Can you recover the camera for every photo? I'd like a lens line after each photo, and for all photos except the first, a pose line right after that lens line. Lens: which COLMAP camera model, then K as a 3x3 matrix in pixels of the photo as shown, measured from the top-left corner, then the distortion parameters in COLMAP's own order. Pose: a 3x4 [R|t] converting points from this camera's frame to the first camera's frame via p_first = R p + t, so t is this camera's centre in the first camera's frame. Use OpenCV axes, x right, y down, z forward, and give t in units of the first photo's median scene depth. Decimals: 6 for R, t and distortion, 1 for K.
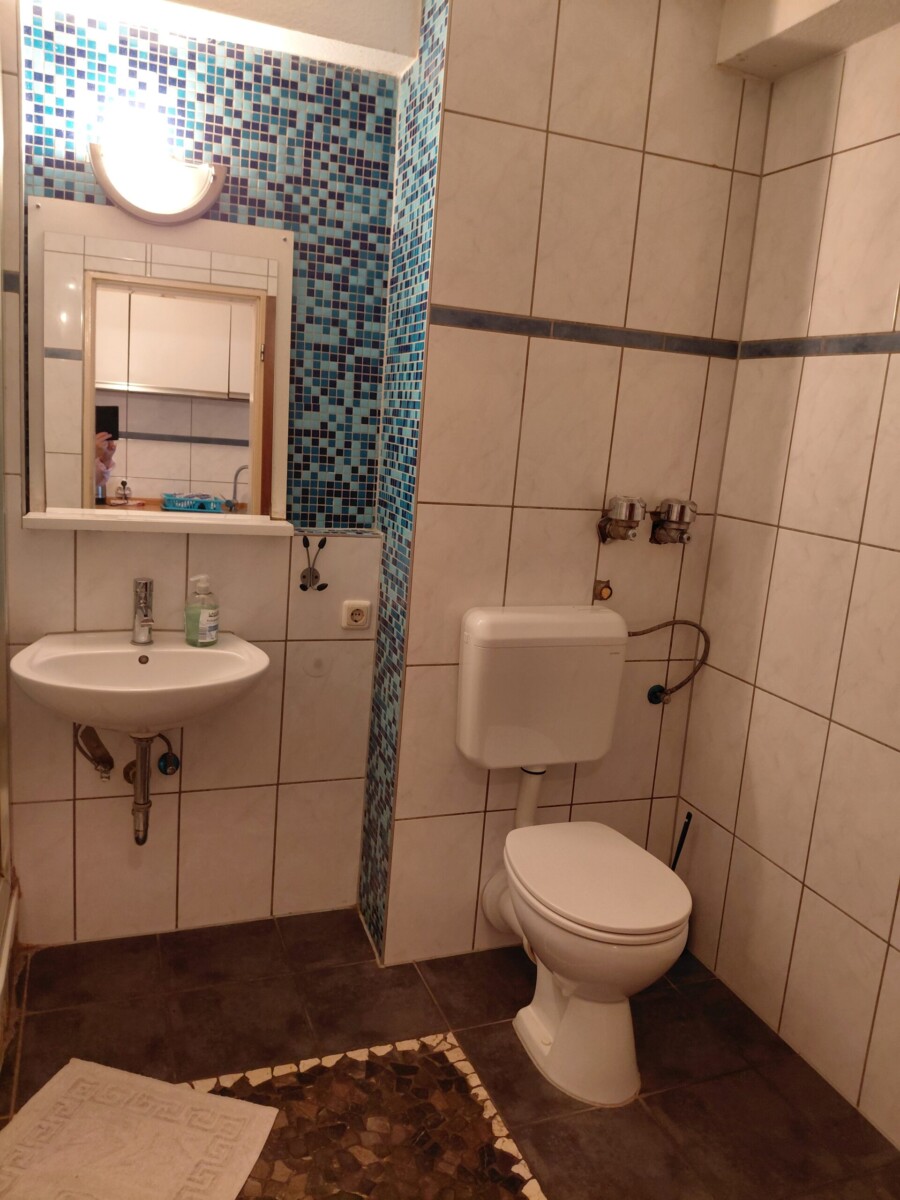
lens RADIAL K [[935.3, 0, 450.0], [0, 935.3, 600.0], [0, 0, 1]] dist [0.002168, 0.008096]
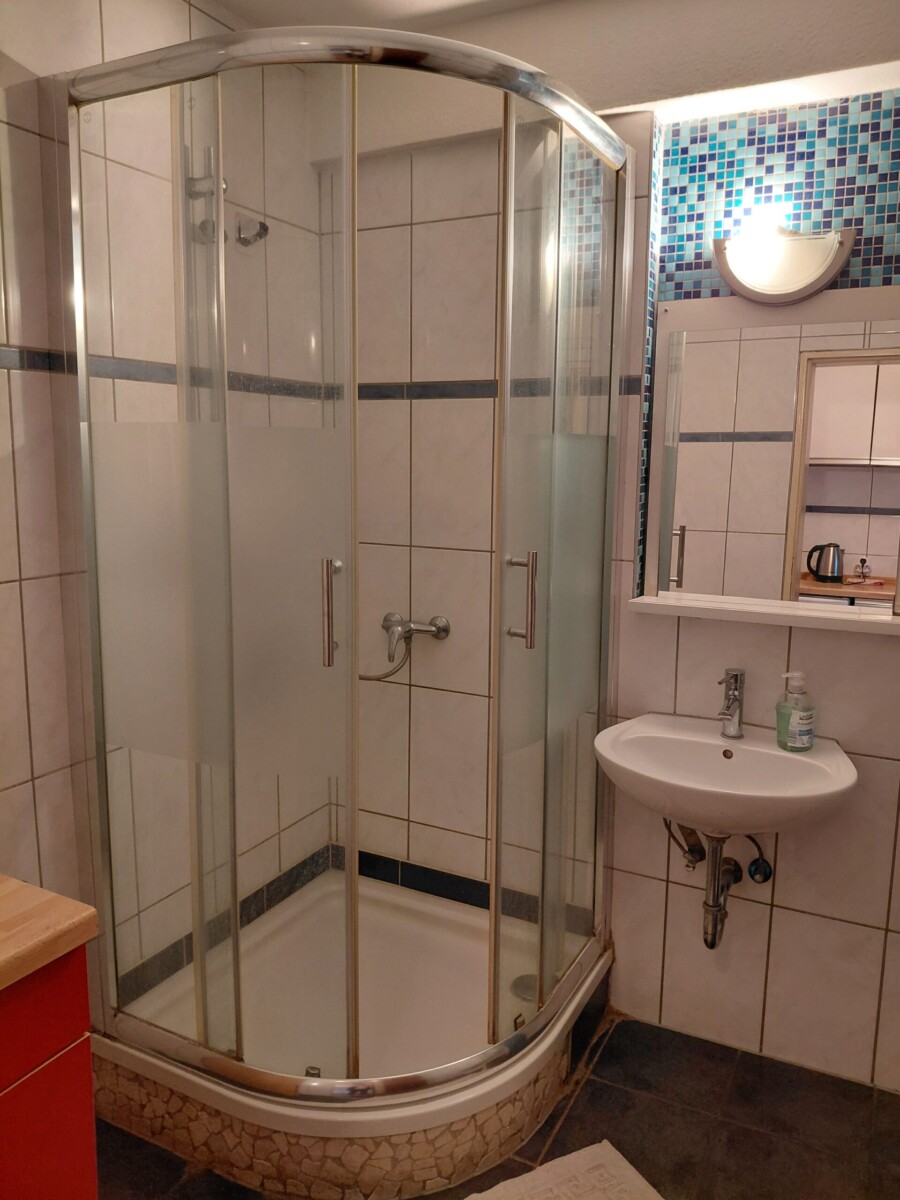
lens RADIAL K [[935.3, 0, 450.0], [0, 935.3, 600.0], [0, 0, 1]] dist [0.002168, 0.008096]
pose [[0.682546, 0.049476, -0.729166, 0.176251], [-0.104044, 0.994122, -0.029938, -0.036574], [0.723399, 0.096299, 0.683681, 0.129027]]
